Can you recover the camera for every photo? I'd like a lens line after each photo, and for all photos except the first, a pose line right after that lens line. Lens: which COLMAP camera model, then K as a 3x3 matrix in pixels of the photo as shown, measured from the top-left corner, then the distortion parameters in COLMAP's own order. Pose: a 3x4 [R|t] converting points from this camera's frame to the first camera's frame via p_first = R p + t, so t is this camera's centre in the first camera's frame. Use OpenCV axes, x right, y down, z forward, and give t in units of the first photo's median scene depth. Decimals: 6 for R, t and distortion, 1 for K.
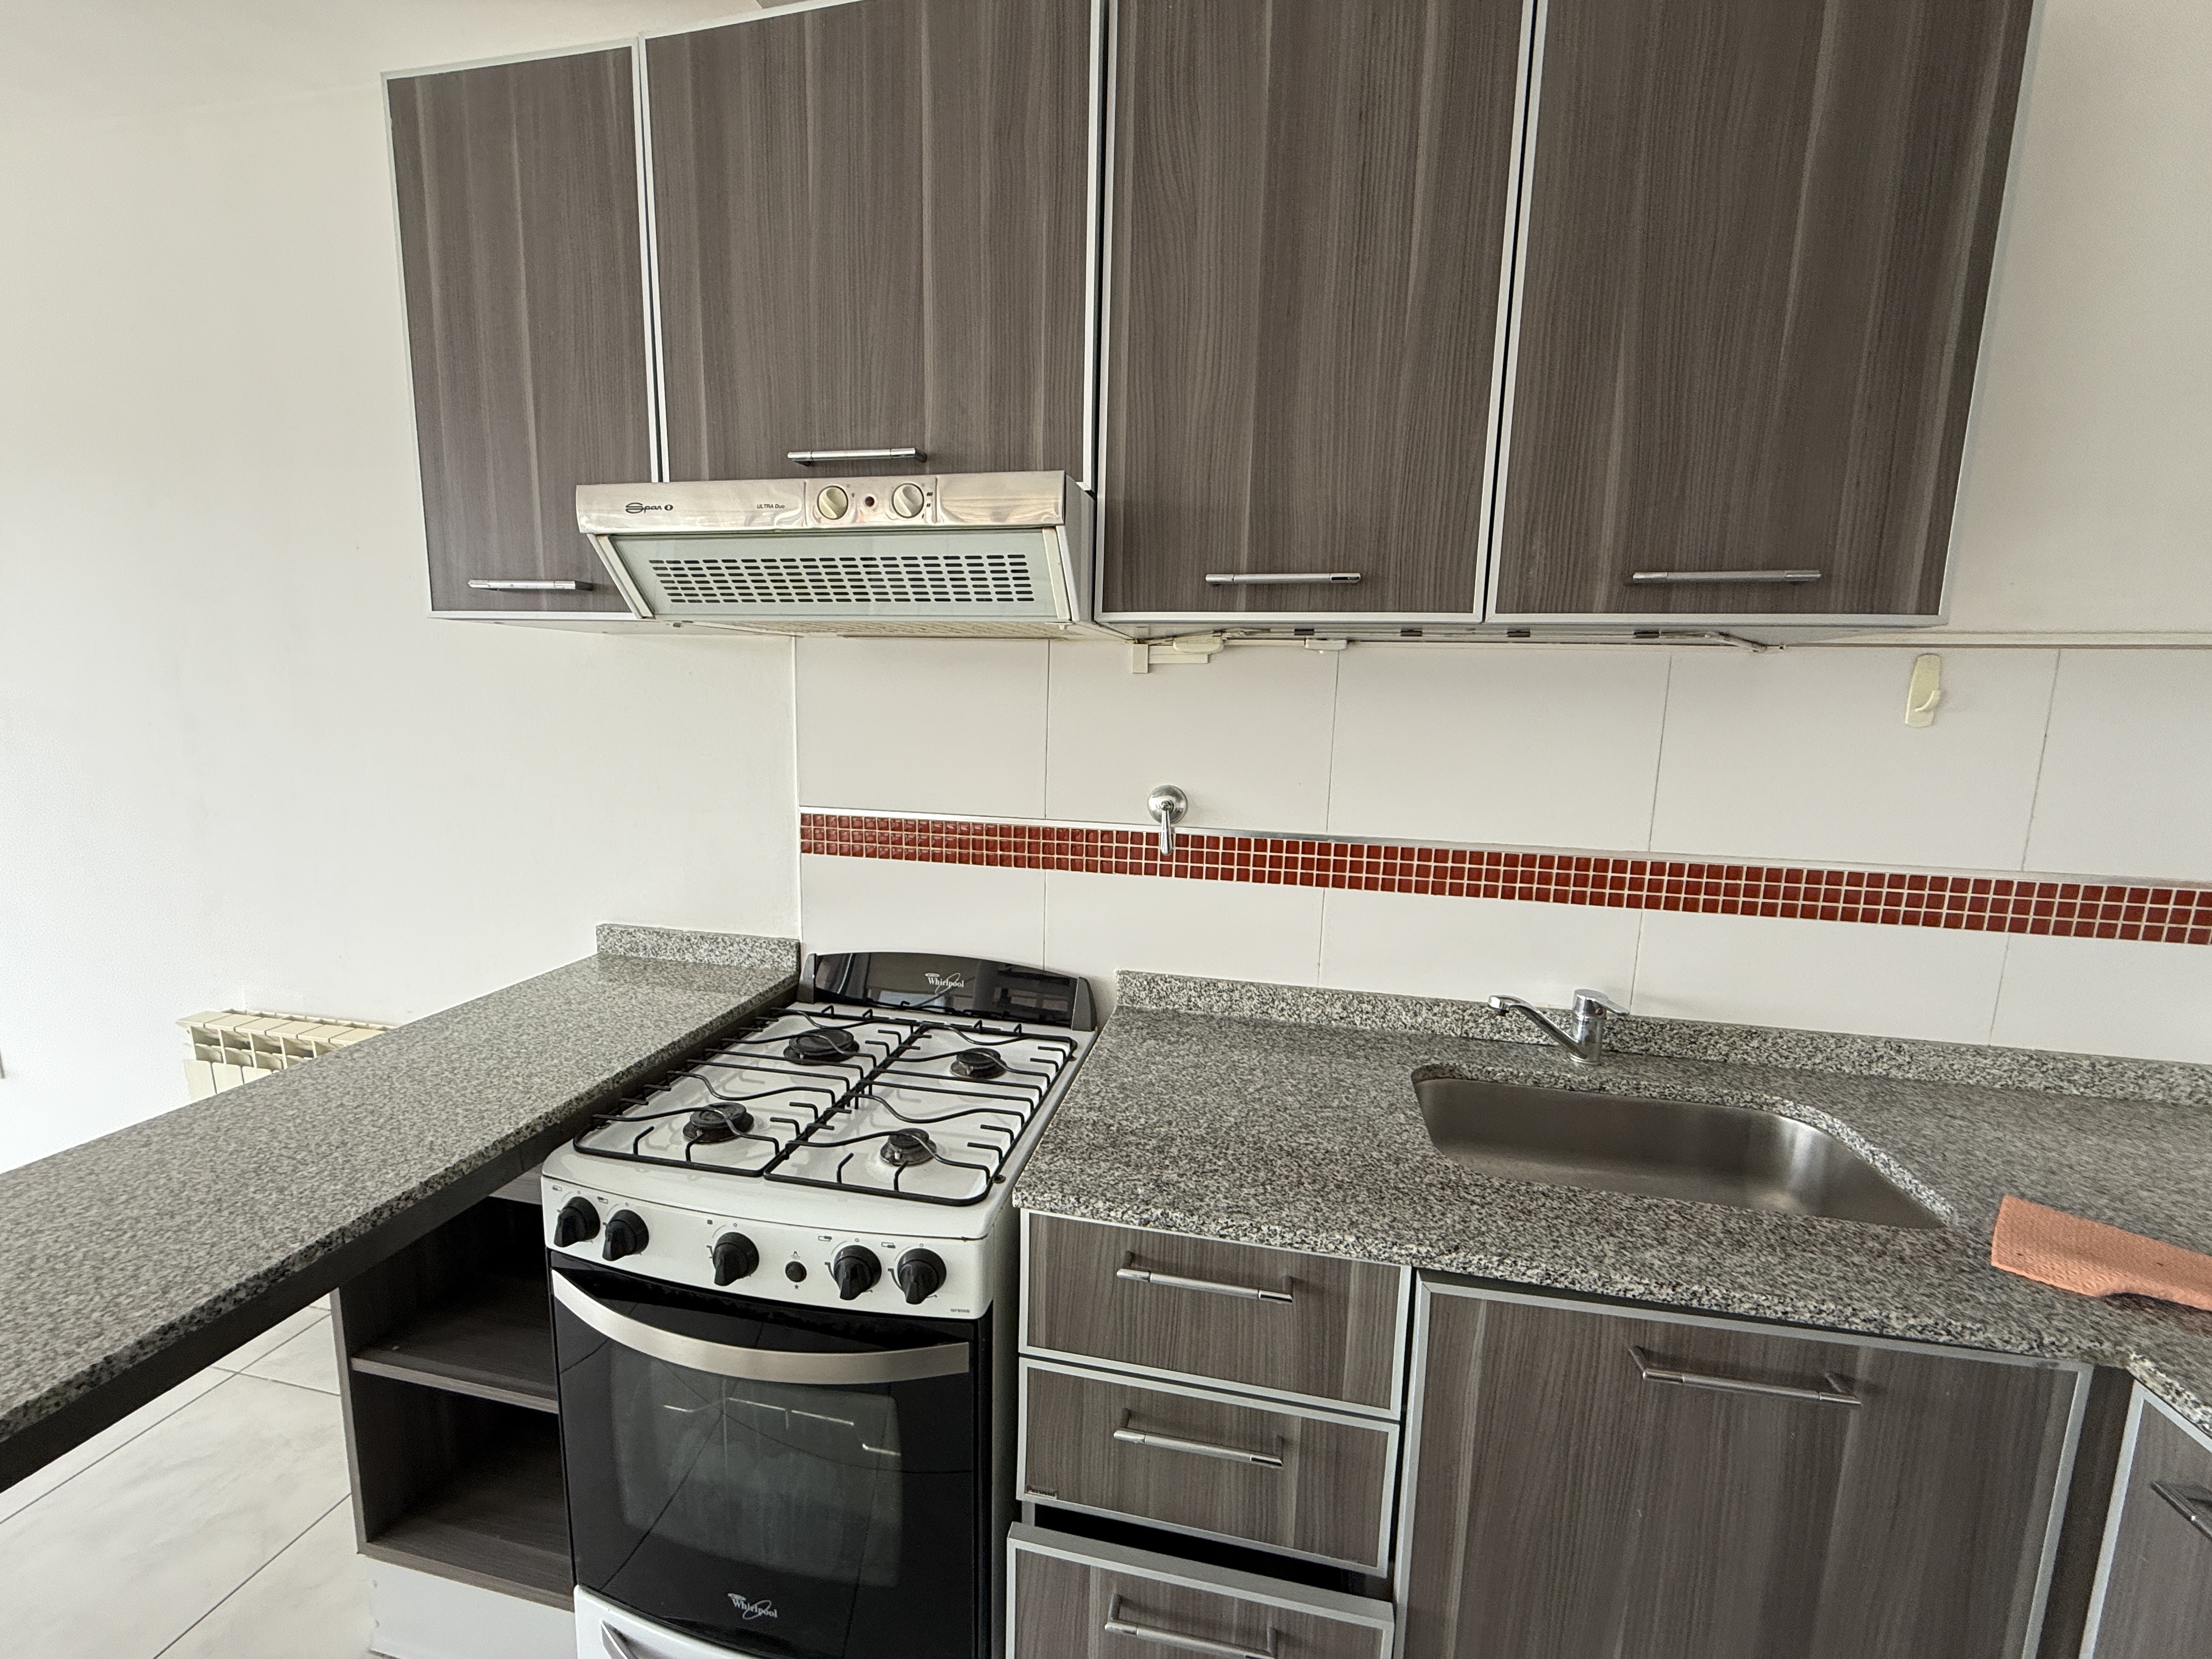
lens RADIAL K [[877.6, 0, 1097.3], [0, 877.6, 829.4], [0, 0, 1]] dist [0.001410, -0.000192]
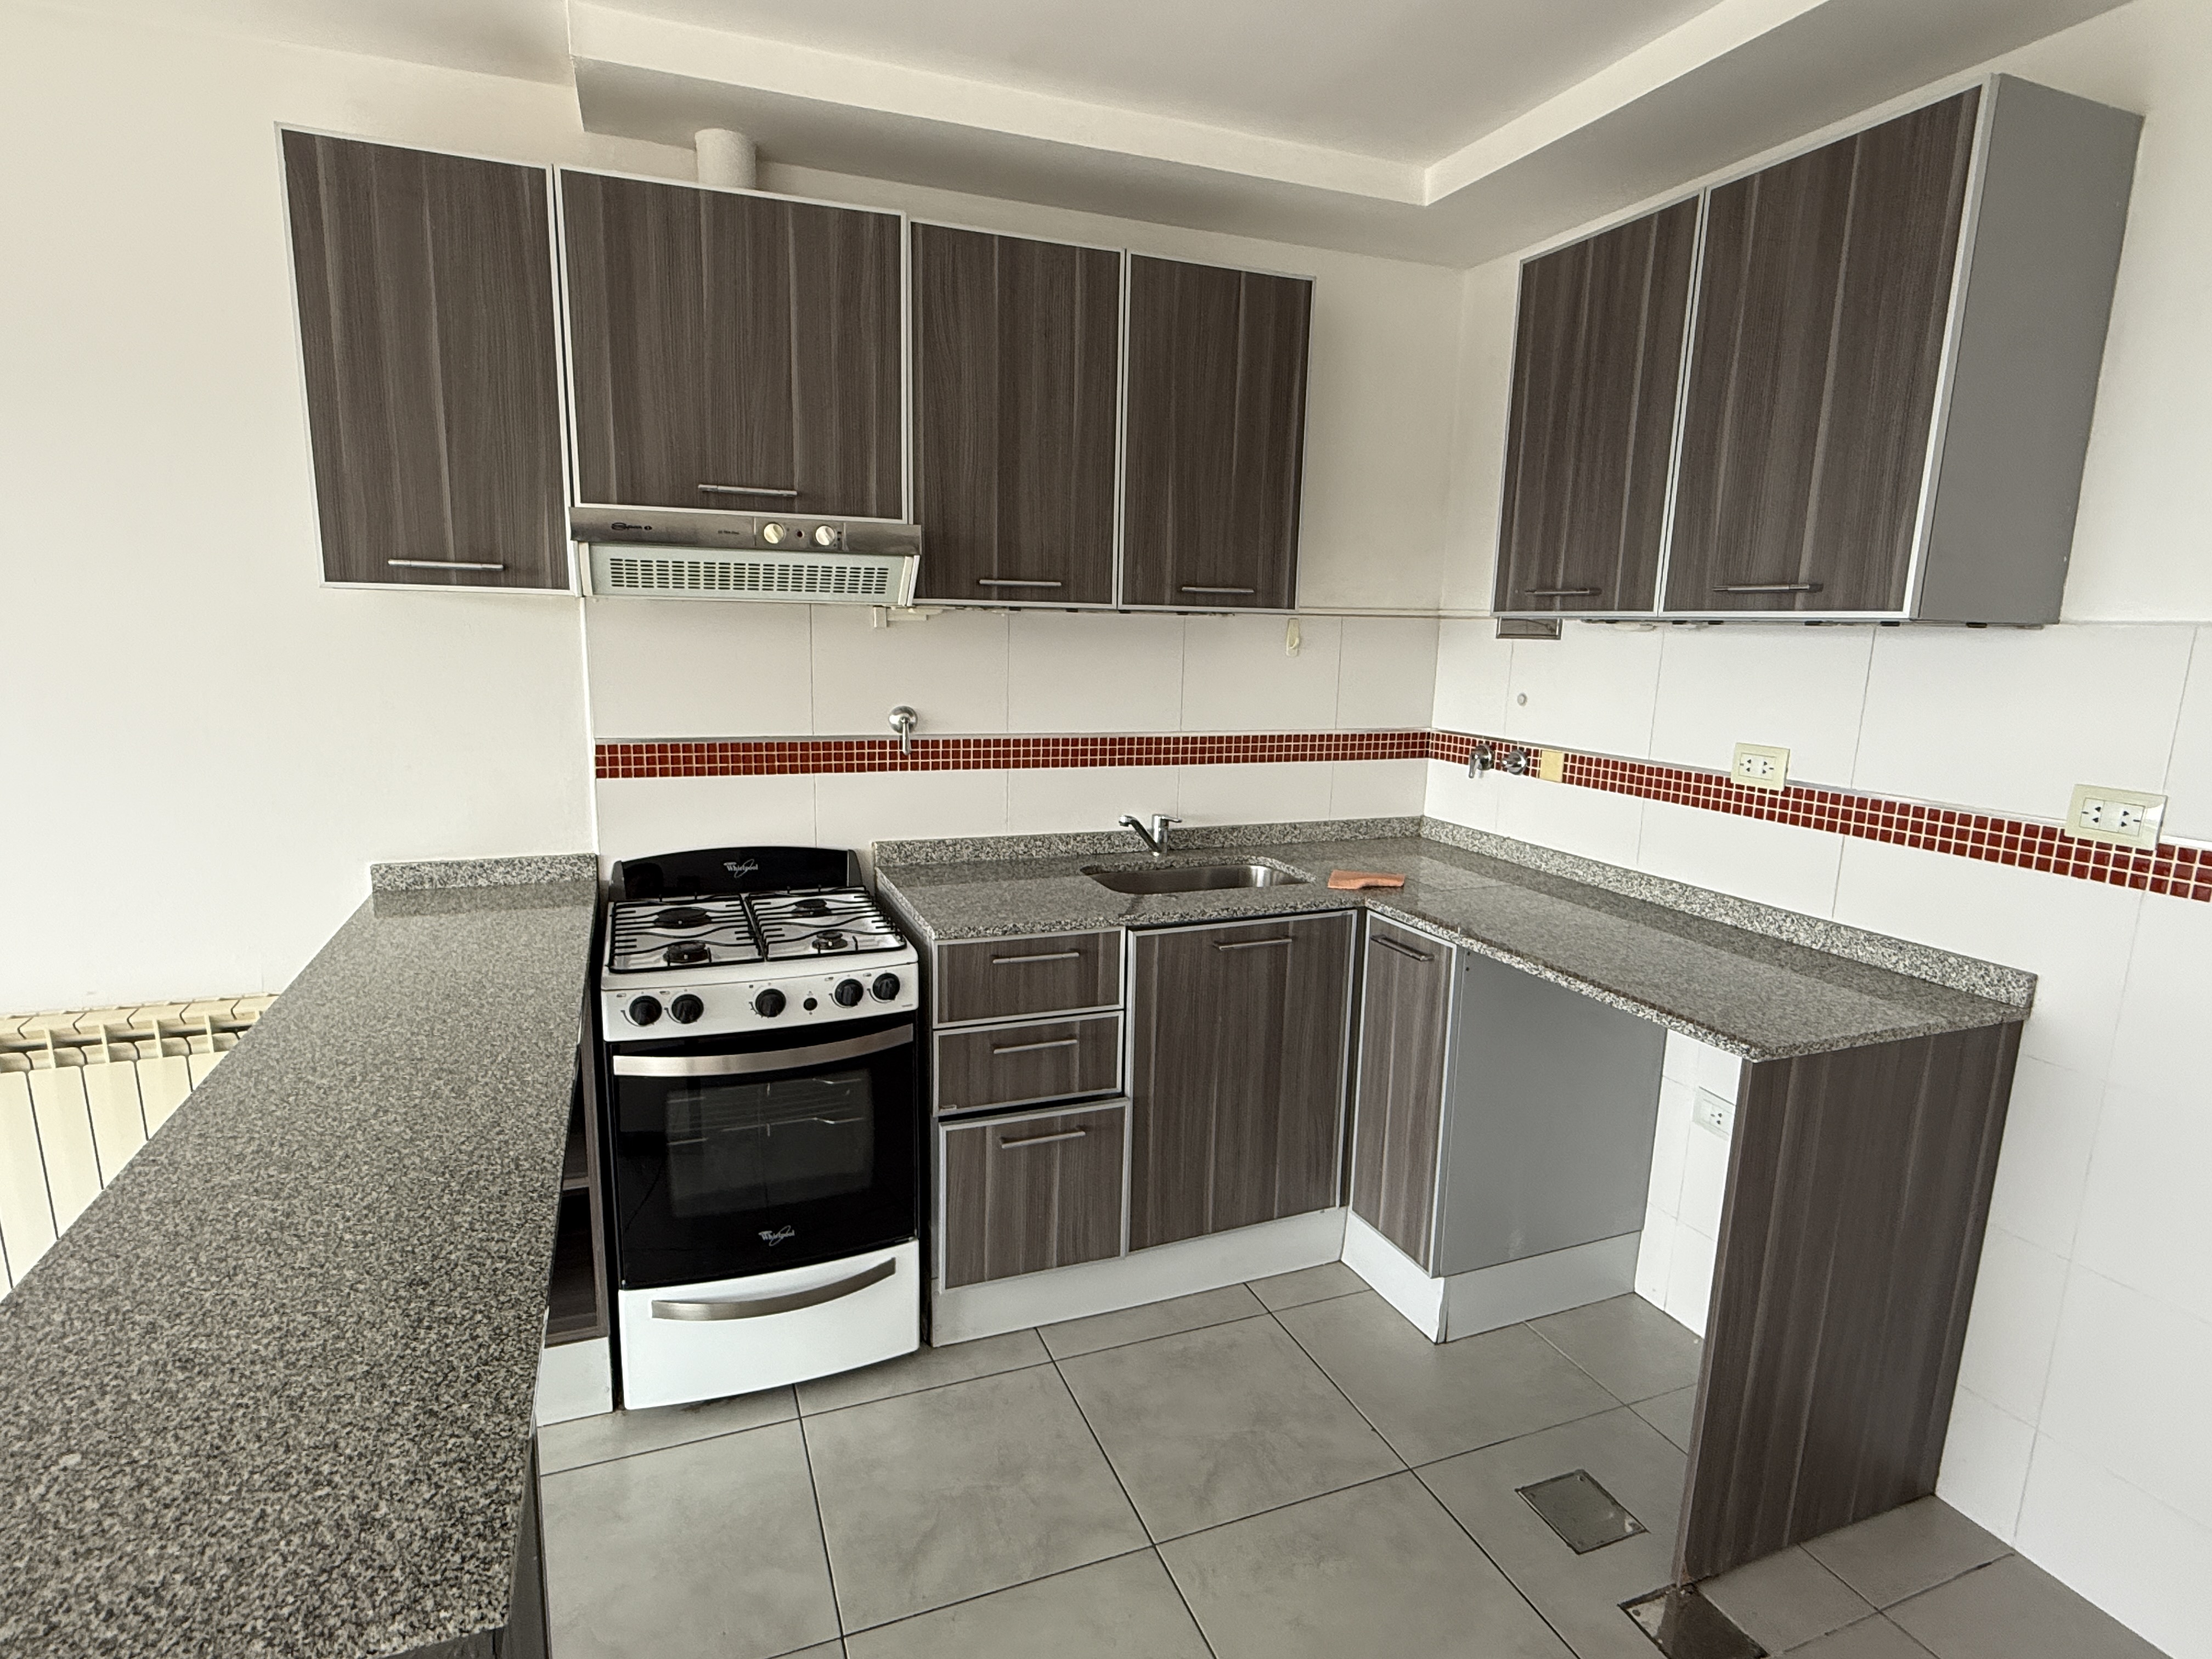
lens RADIAL K [[1146.5, 0, 1093.5], [0, 1146.5, 829.5], [0, 0, 1]] dist [-0.001024, -0.000401]
pose [[0.838457, -0.102212, 0.535297, -0.818952], [0.074737, 0.994540, 0.072838, 0.044453], [-0.539819, -0.021065, 0.841517, -0.892739]]
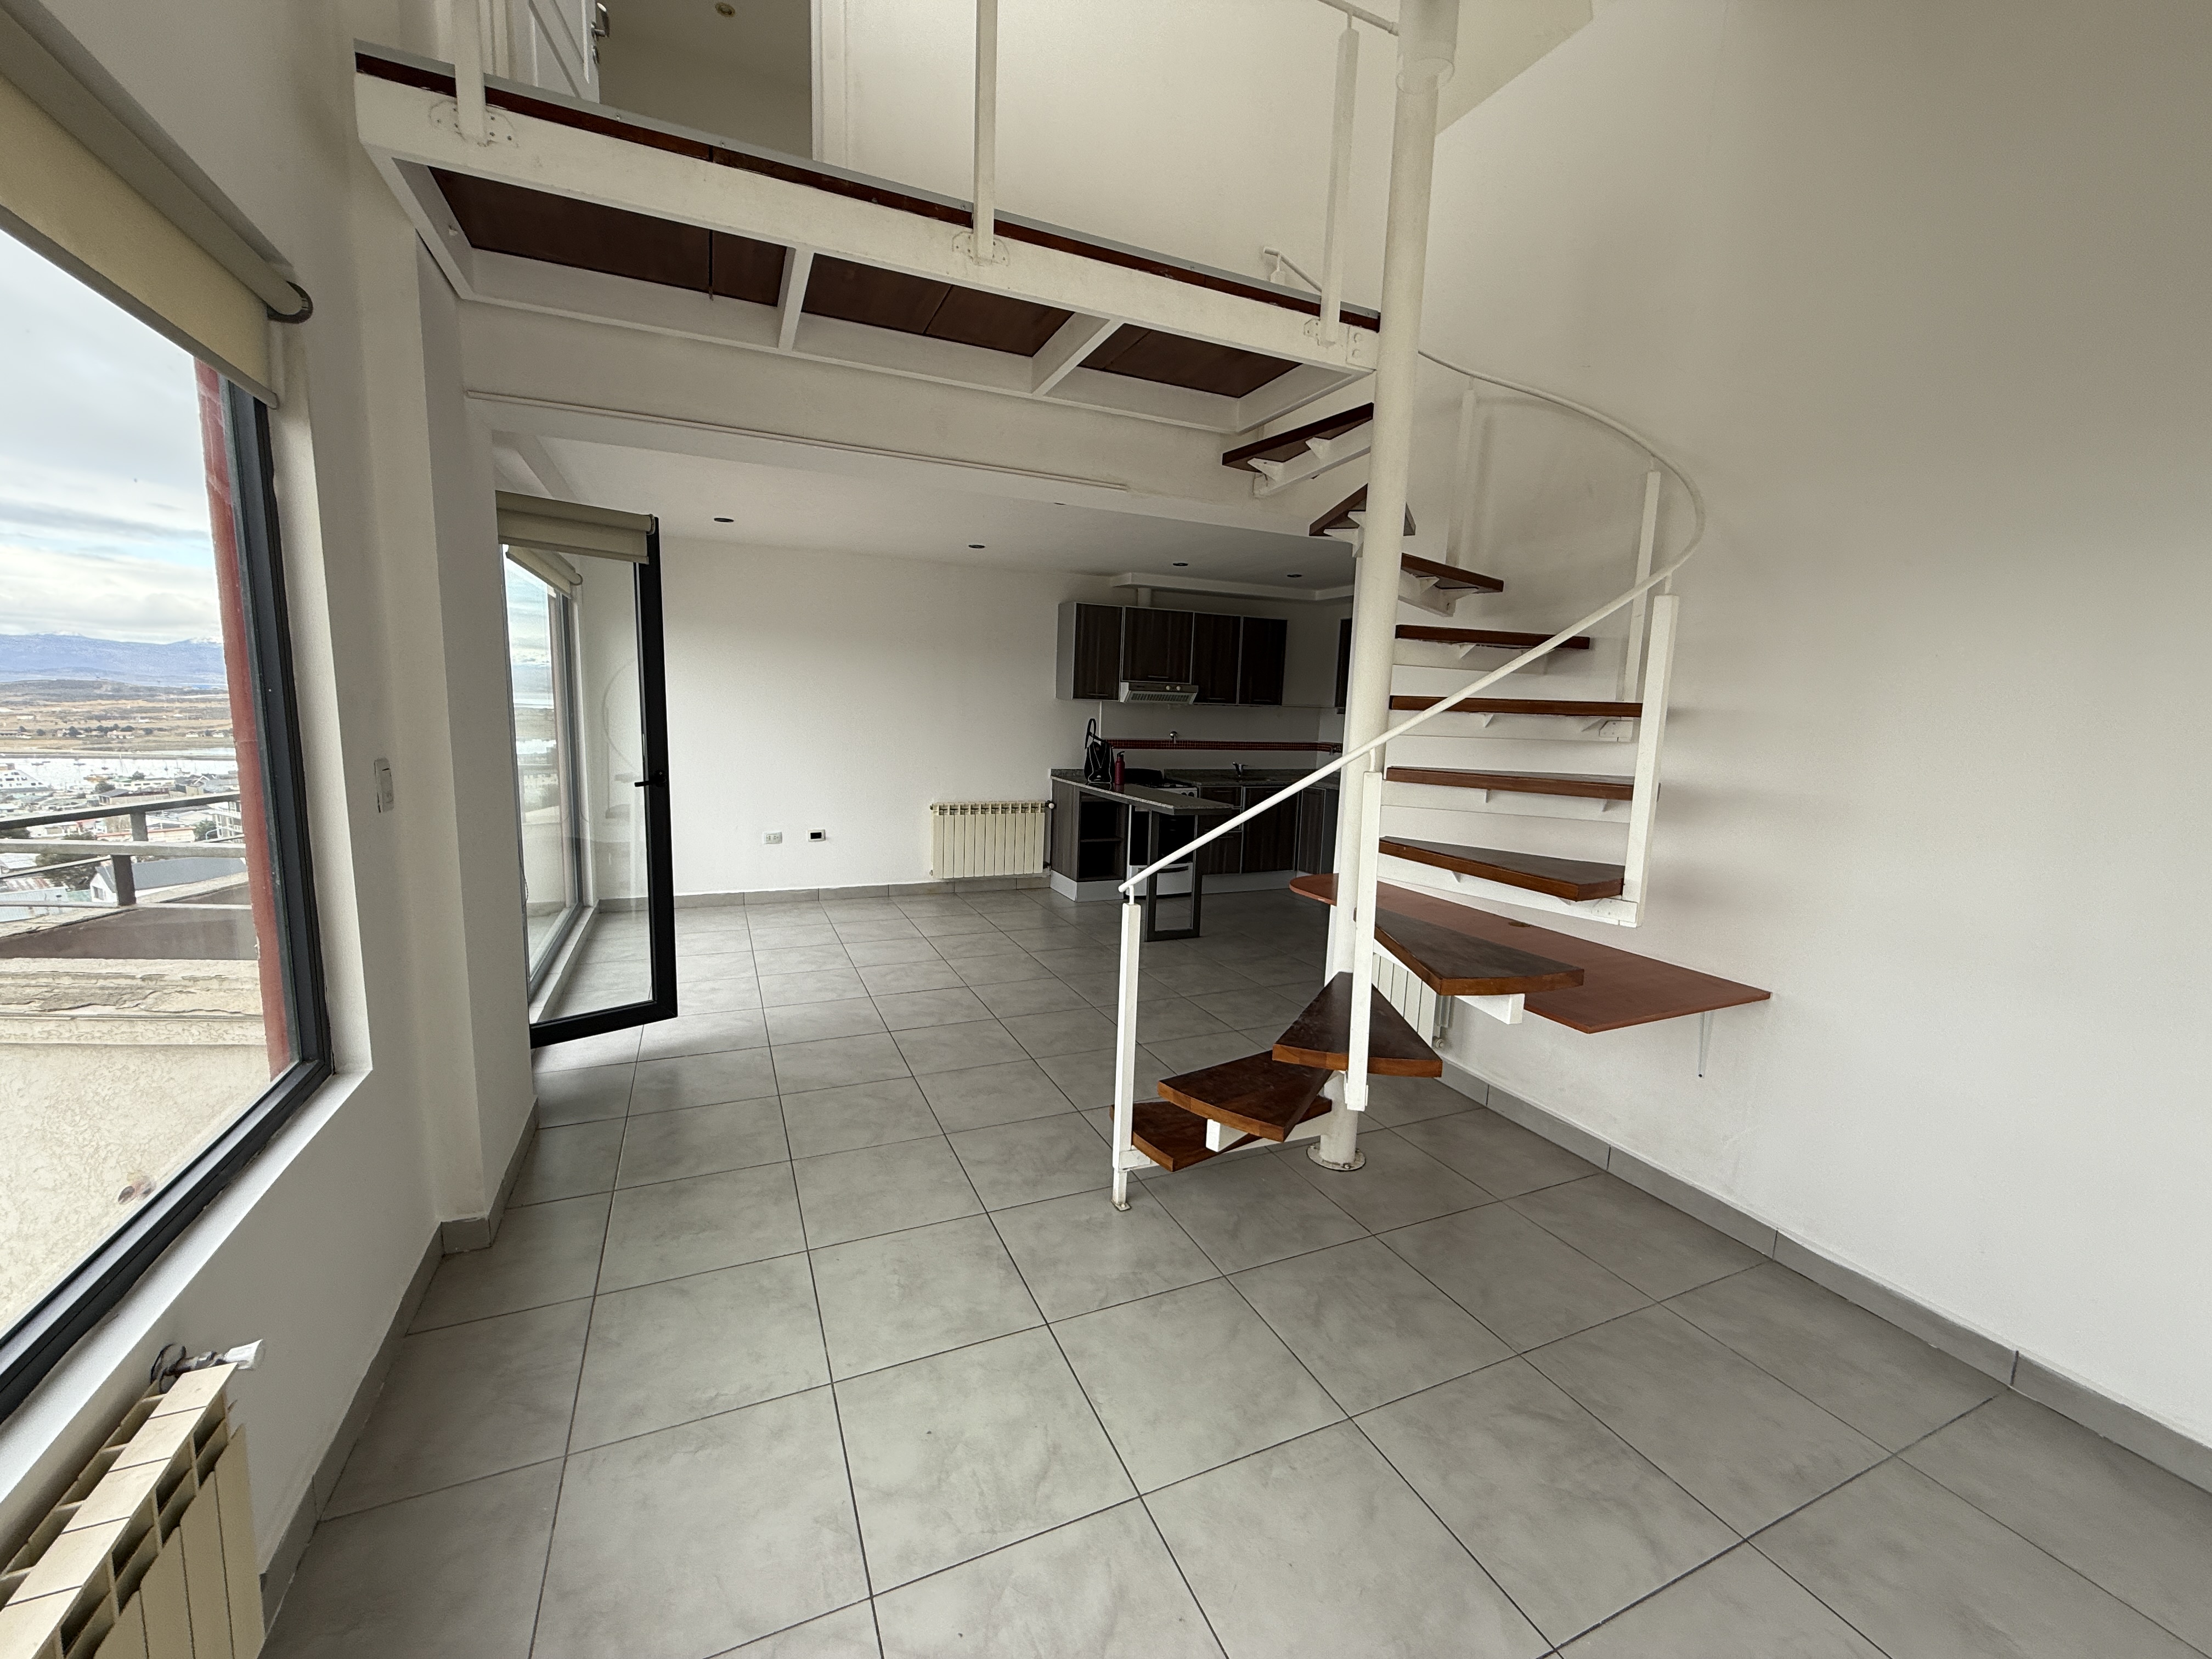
lens RADIAL K [[877.6, 0, 1097.3], [0, 877.6, 829.4], [0, 0, 1]] dist [0.001410, -0.000192]
pose [[0.814411, -0.081410, 0.574550, -3.941887], [0.070980, 0.996651, 0.040608, 0.339585], [-0.575931, 0.007710, 0.817462, -3.525528]]
